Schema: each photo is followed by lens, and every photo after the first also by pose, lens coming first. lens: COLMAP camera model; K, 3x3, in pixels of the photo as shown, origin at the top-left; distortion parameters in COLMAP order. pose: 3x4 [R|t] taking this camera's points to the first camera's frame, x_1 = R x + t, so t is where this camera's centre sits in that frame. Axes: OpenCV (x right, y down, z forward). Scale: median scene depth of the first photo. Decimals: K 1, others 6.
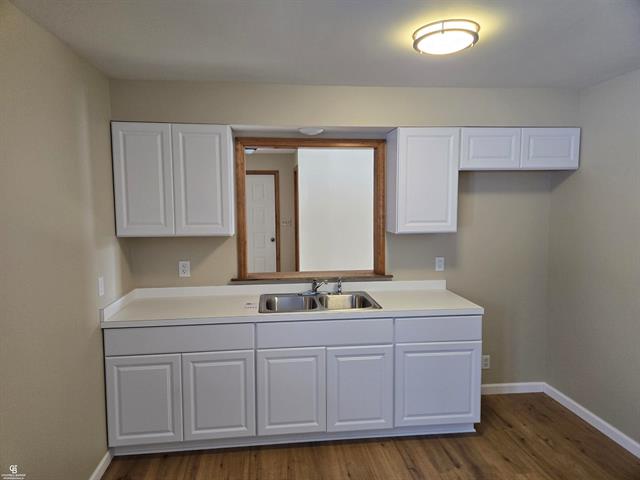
lens RADIAL K [[426.3, 0, 319.0], [0, 426.3, 238.8], [0, 0, 1]] dist [0.045522, -0.052569]
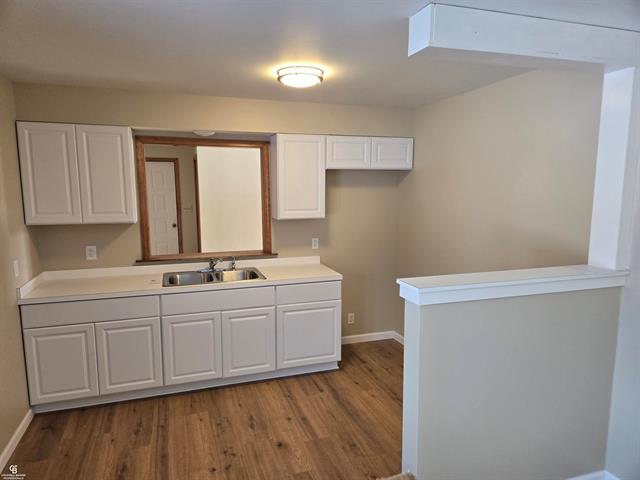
lens RADIAL K [[426.3, 0, 321.7], [0, 426.3, 244.7], [0, 0, 1]] dist [0.045522, -0.052569]
pose [[0.975625, -0.023828, 0.218148, 0.034894], [0.012650, 0.998541, 0.052494, -0.002890], [-0.219081, -0.048455, 0.974503, -0.263693]]
